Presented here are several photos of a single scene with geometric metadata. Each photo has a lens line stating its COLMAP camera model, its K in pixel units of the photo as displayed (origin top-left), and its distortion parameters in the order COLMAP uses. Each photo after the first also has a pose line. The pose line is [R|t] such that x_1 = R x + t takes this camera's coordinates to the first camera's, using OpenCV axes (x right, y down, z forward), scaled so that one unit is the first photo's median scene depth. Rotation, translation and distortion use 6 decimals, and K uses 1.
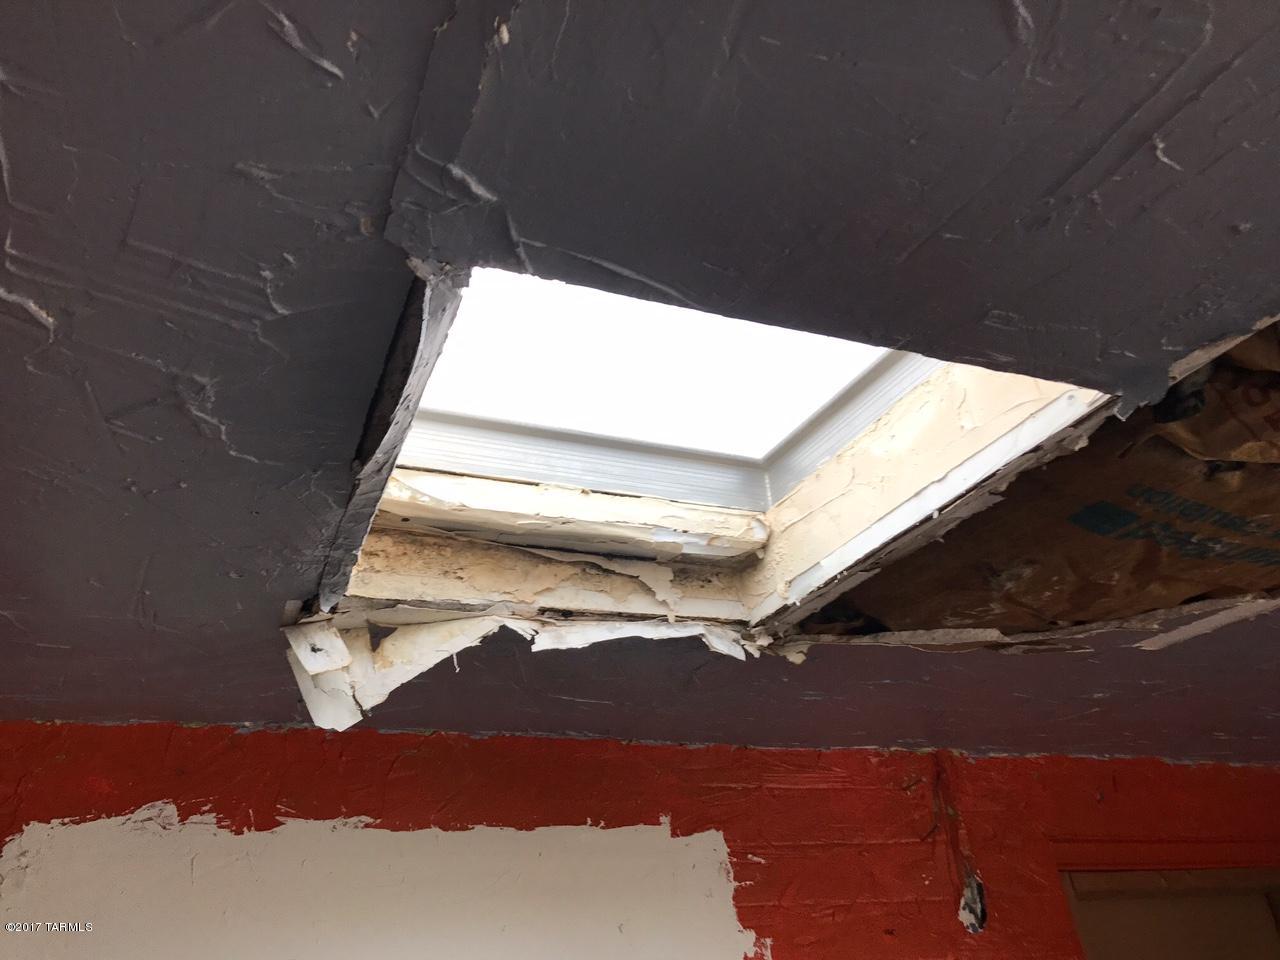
lens RADIAL K [[1044.6, 0, 632.8], [0, 1044.6, 483.0], [0, 0, 1]] dist [0.000099, -0.002441]
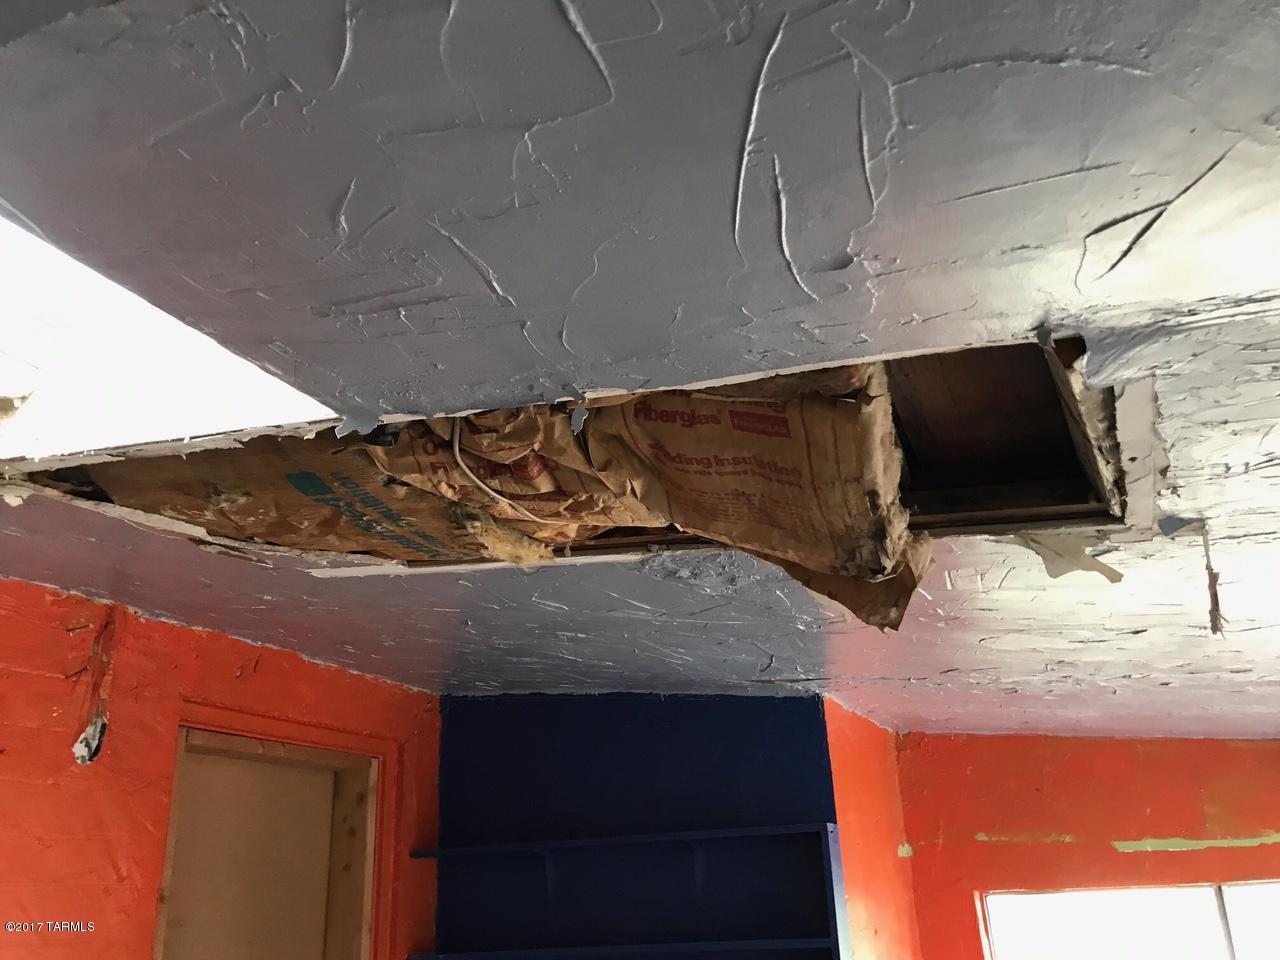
lens RADIAL K [[1044.6, 0, 636.3], [0, 1044.6, 473.1], [0, 0, 1]] dist [0.000099, -0.002441]
pose [[0.713292, 0.324160, 0.621397, -0.066030], [-0.393012, 0.919097, -0.028327, -0.082923], [-0.580307, -0.224011, 0.782983, -0.219660]]
